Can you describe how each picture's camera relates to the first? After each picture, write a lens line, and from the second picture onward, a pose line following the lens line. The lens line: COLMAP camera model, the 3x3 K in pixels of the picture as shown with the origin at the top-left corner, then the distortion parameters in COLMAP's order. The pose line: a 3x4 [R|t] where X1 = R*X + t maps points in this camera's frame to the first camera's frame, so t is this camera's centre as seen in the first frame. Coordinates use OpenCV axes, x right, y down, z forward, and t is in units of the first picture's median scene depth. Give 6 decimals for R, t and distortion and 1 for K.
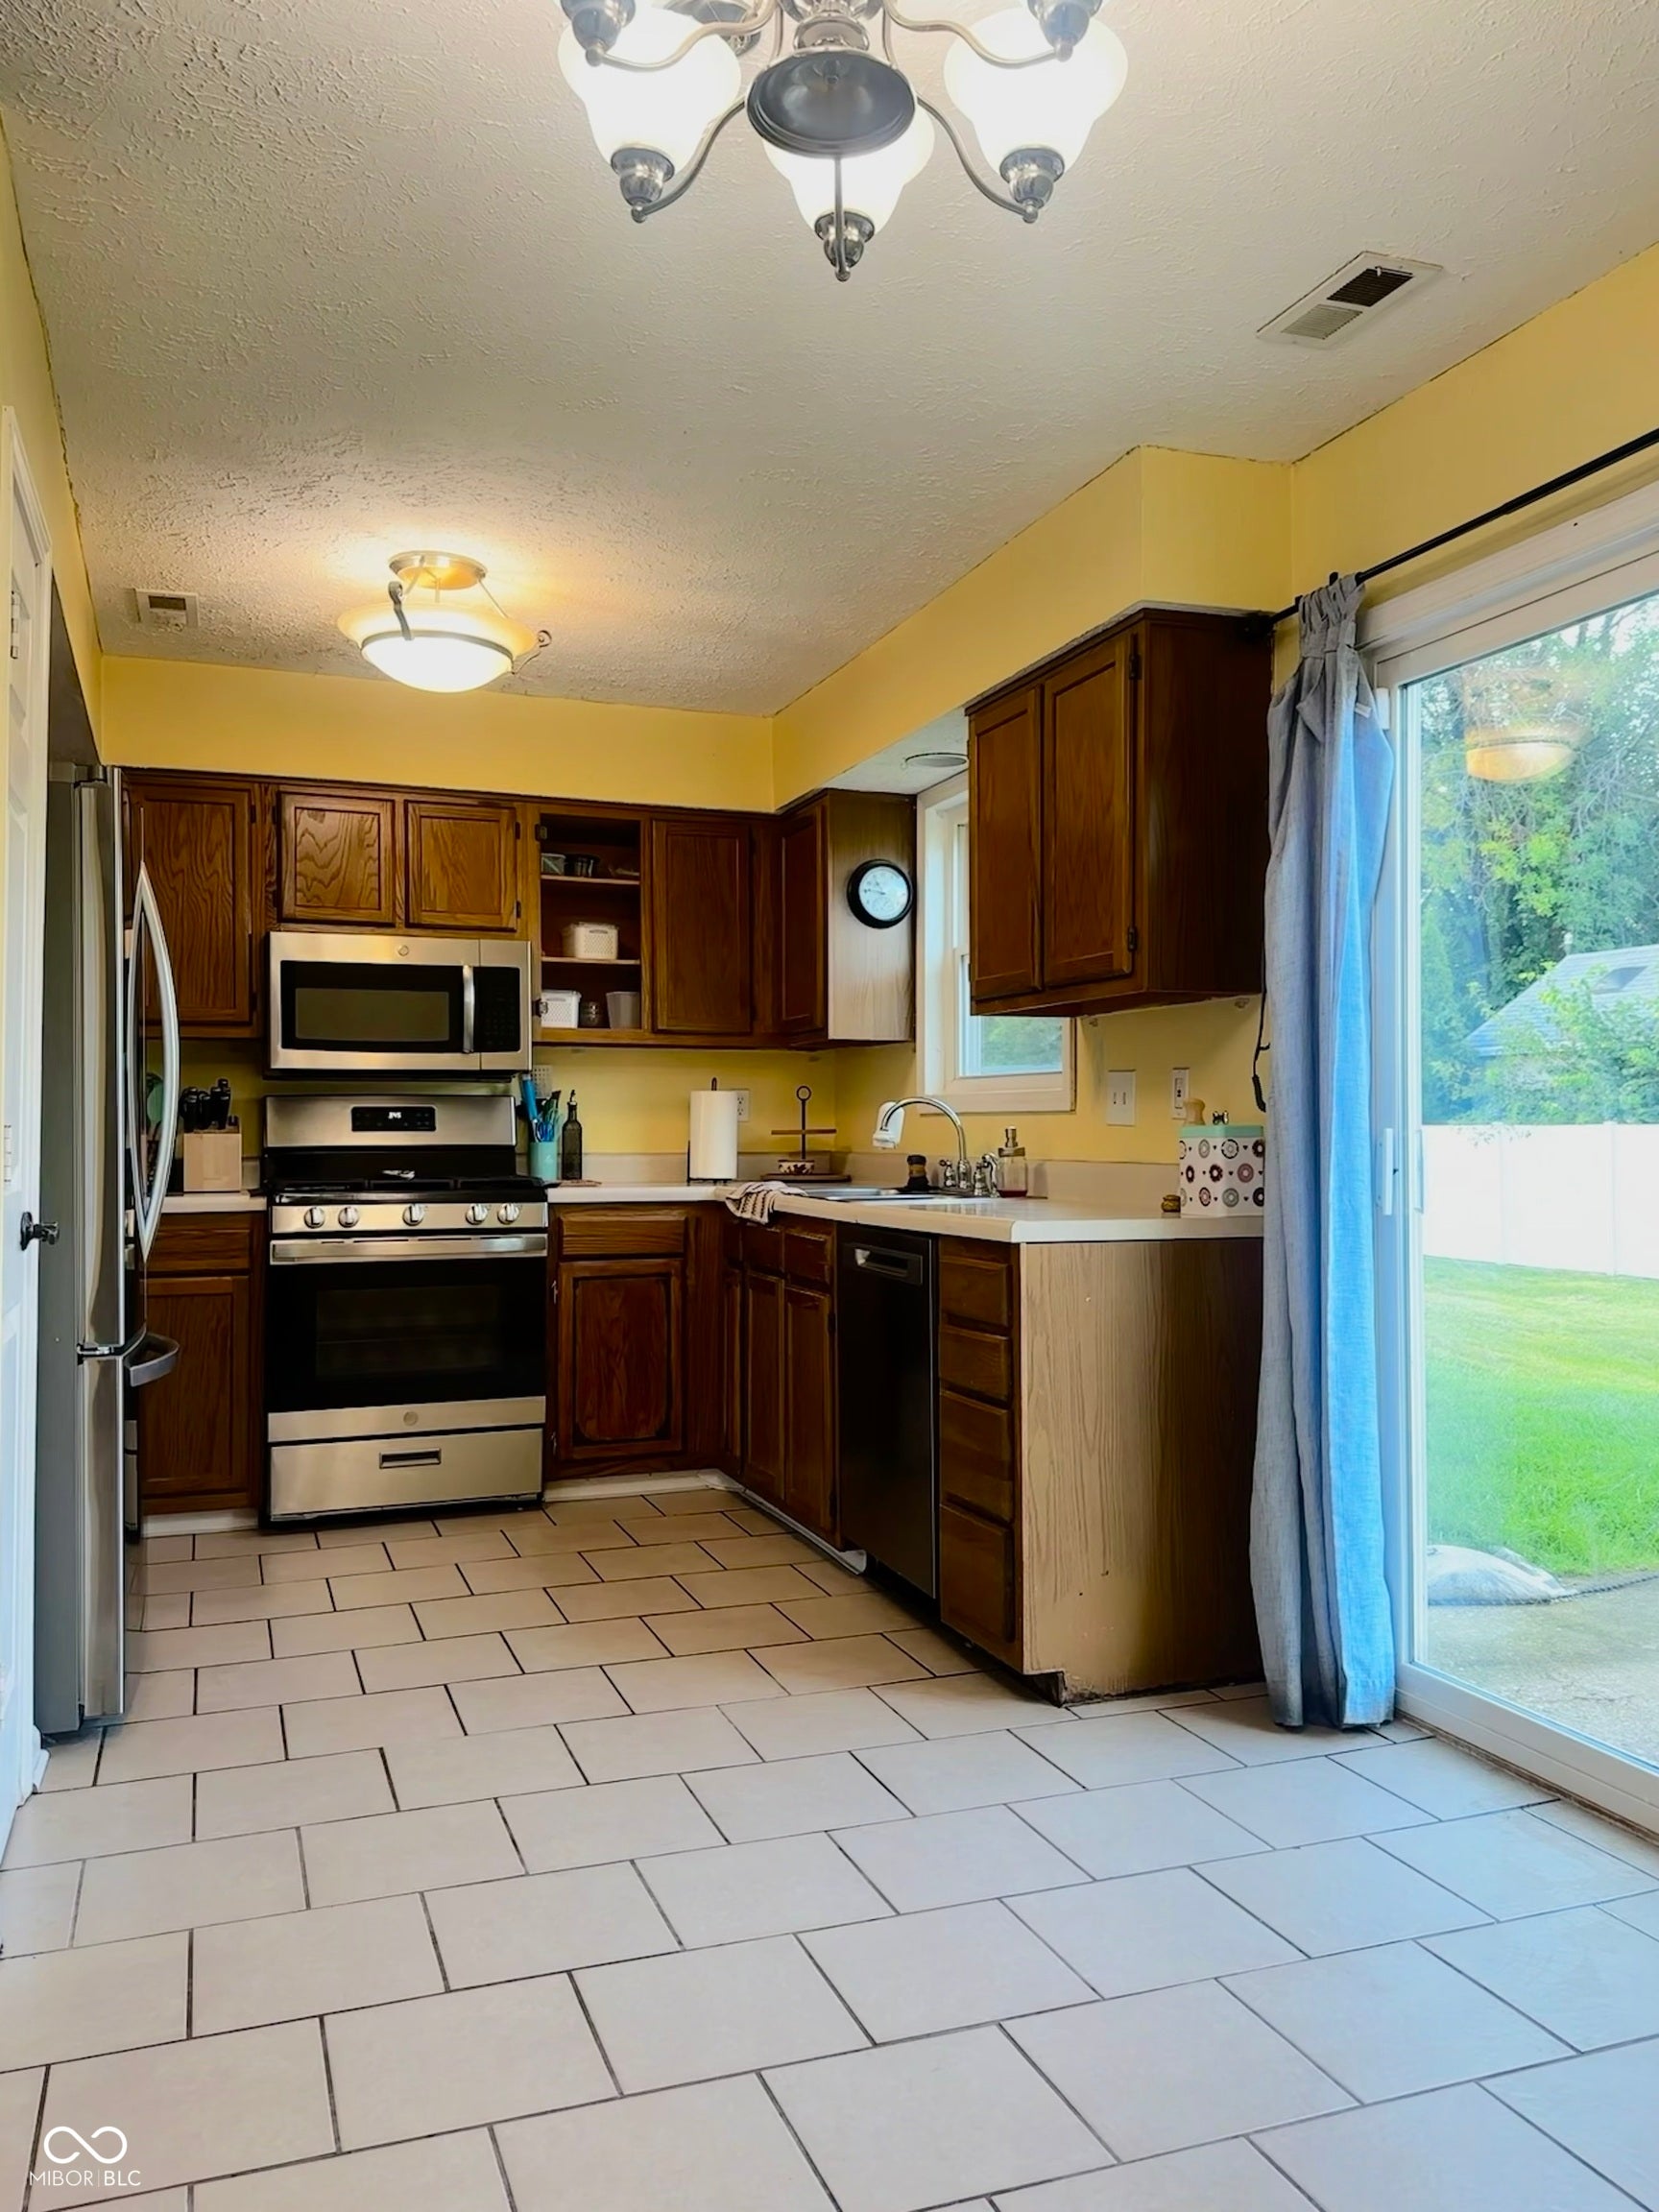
lens RADIAL K [[1707.1, 0, 854.6], [0, 1707.1, 1105.7], [0, 0, 1]] dist [0.110440, -0.035691]
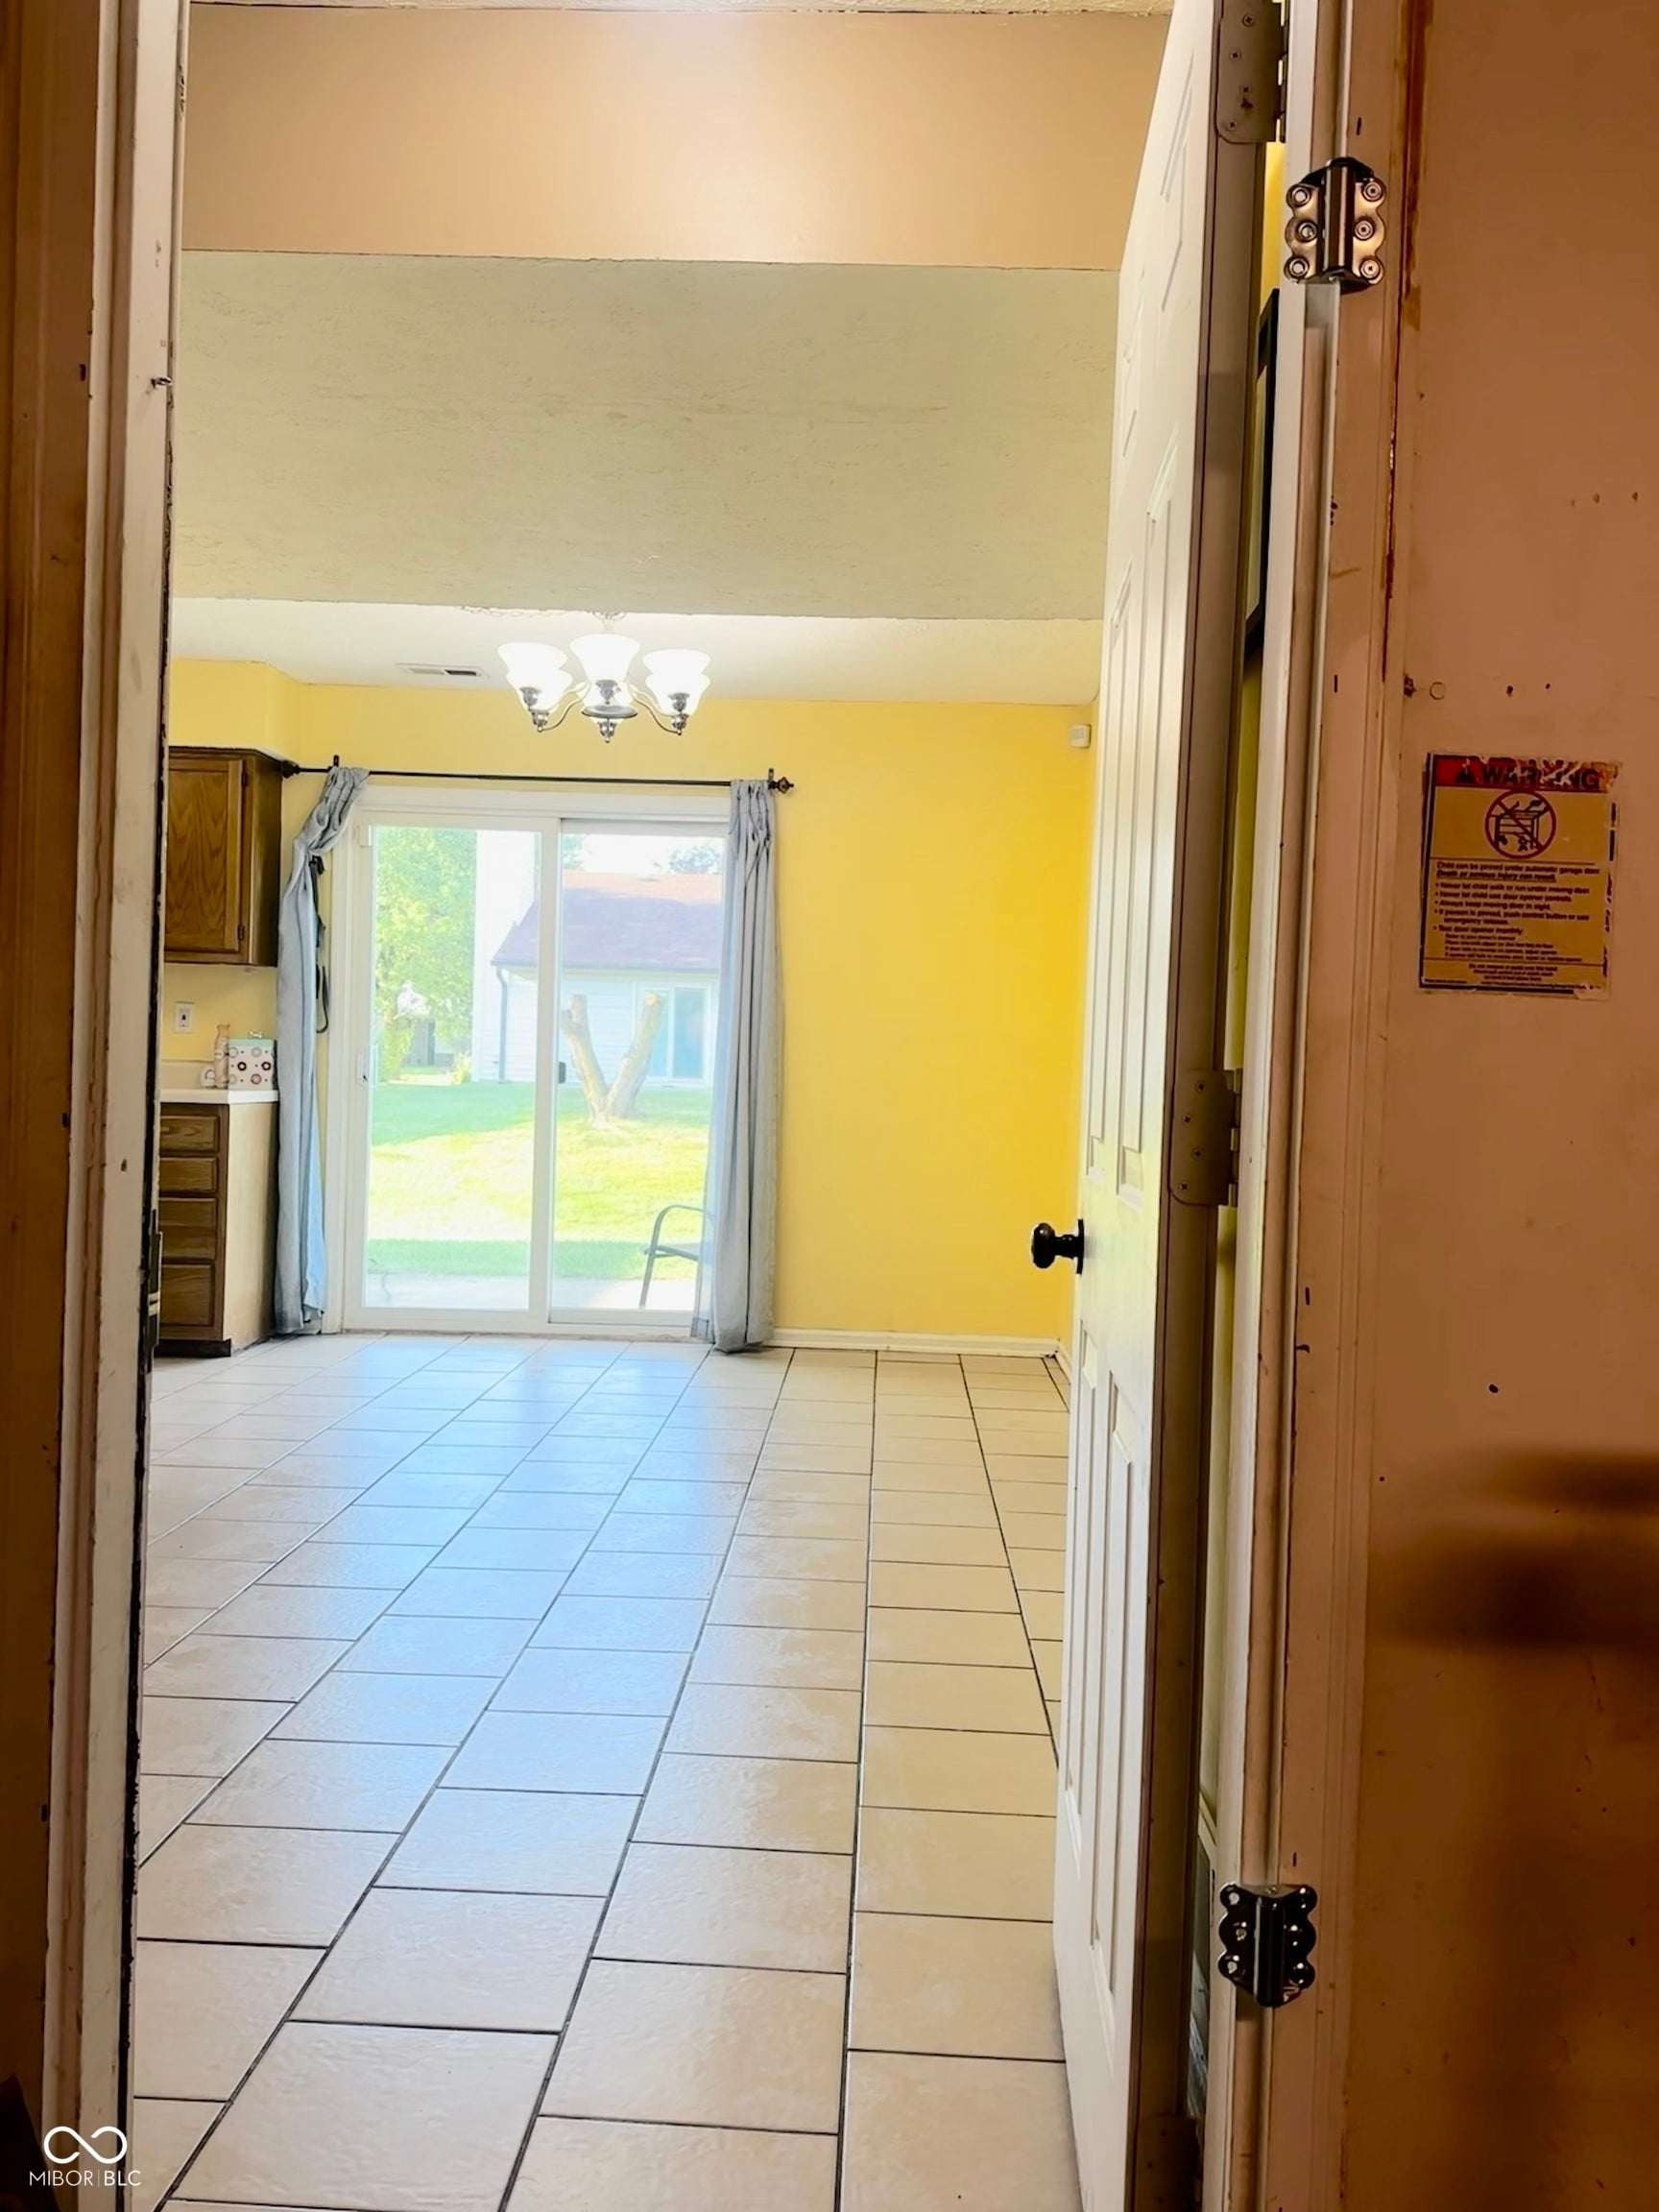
lens RADIAL K [[1707.1, 0, 832.3], [0, 1707.1, 1093.5], [0, 0, 1]] dist [0.110440, -0.035691]
pose [[0.397556, 0.000306, 0.917578, -0.869251], [-0.042549, 0.998930, 0.018102, 0.007093], [-0.916591, -0.046239, 0.397144, -0.191542]]
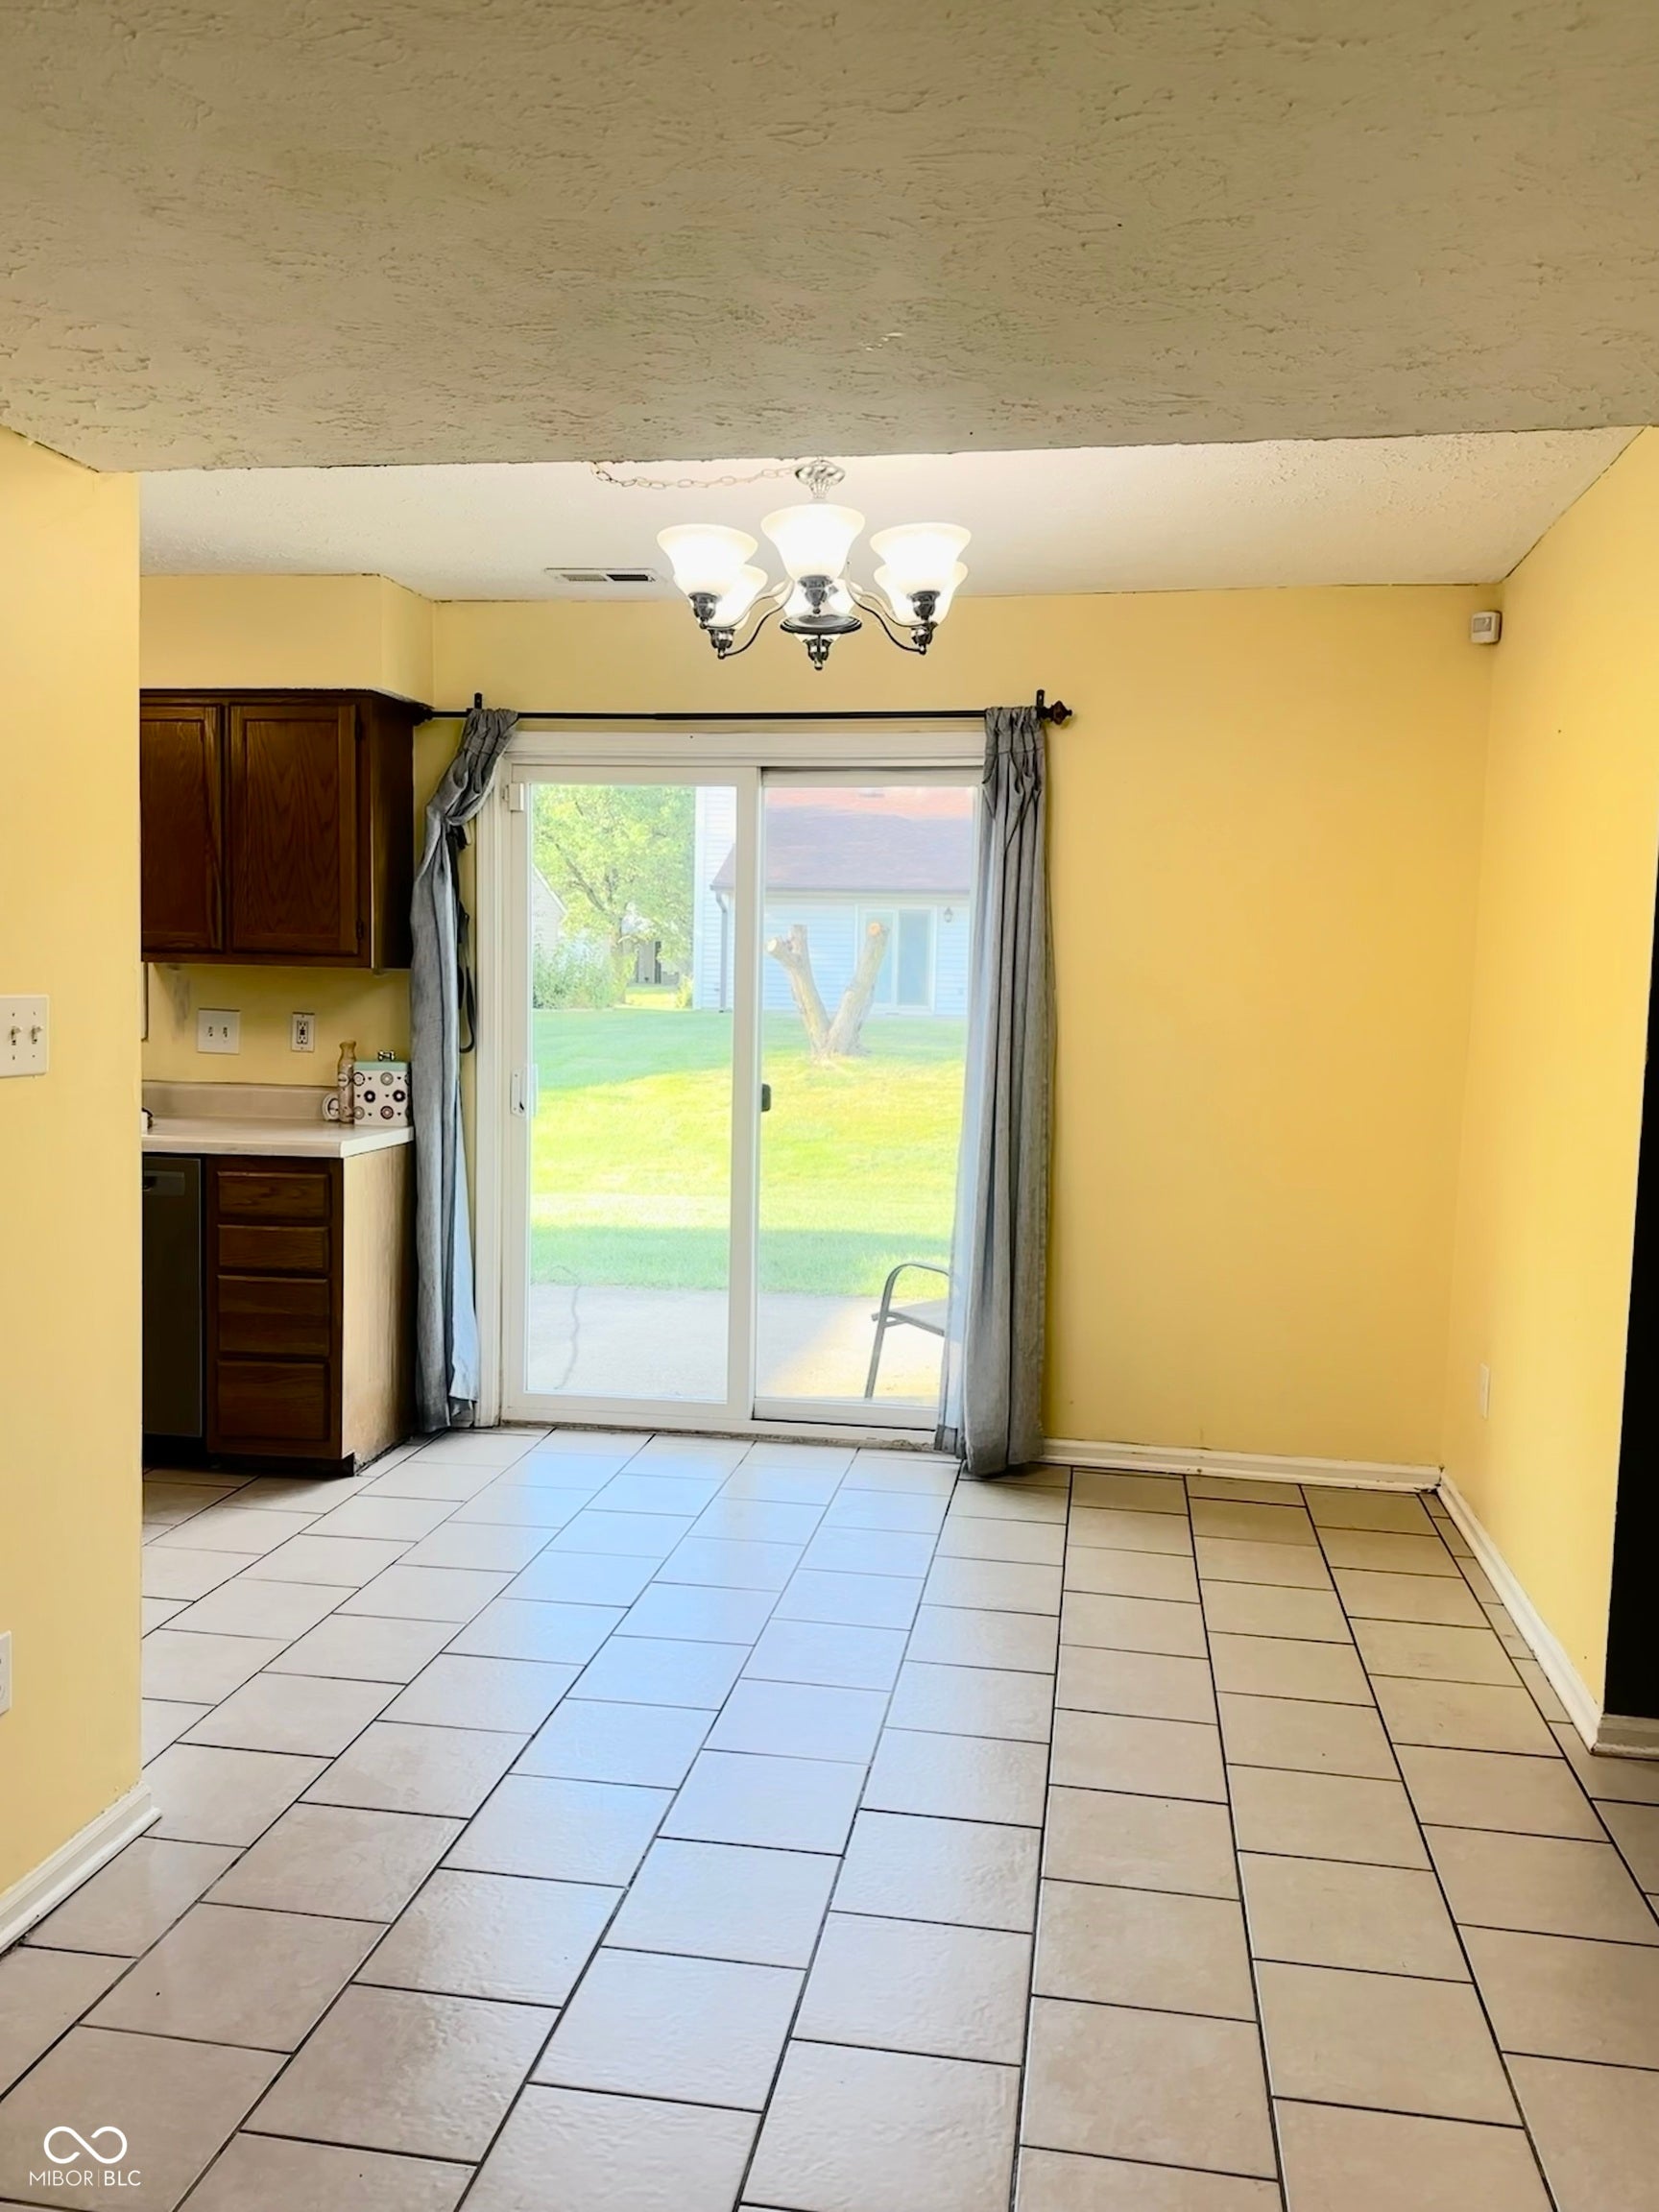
lens RADIAL K [[1707.1, 0, 830.4], [0, 1707.1, 1110.2], [0, 0, 1]] dist [0.110440, -0.035691]
pose [[0.513847, -0.056319, 0.856031, -0.591643], [-0.032195, 0.995874, 0.084845, -0.058280], [-0.857277, -0.071157, 0.509914, -0.027270]]
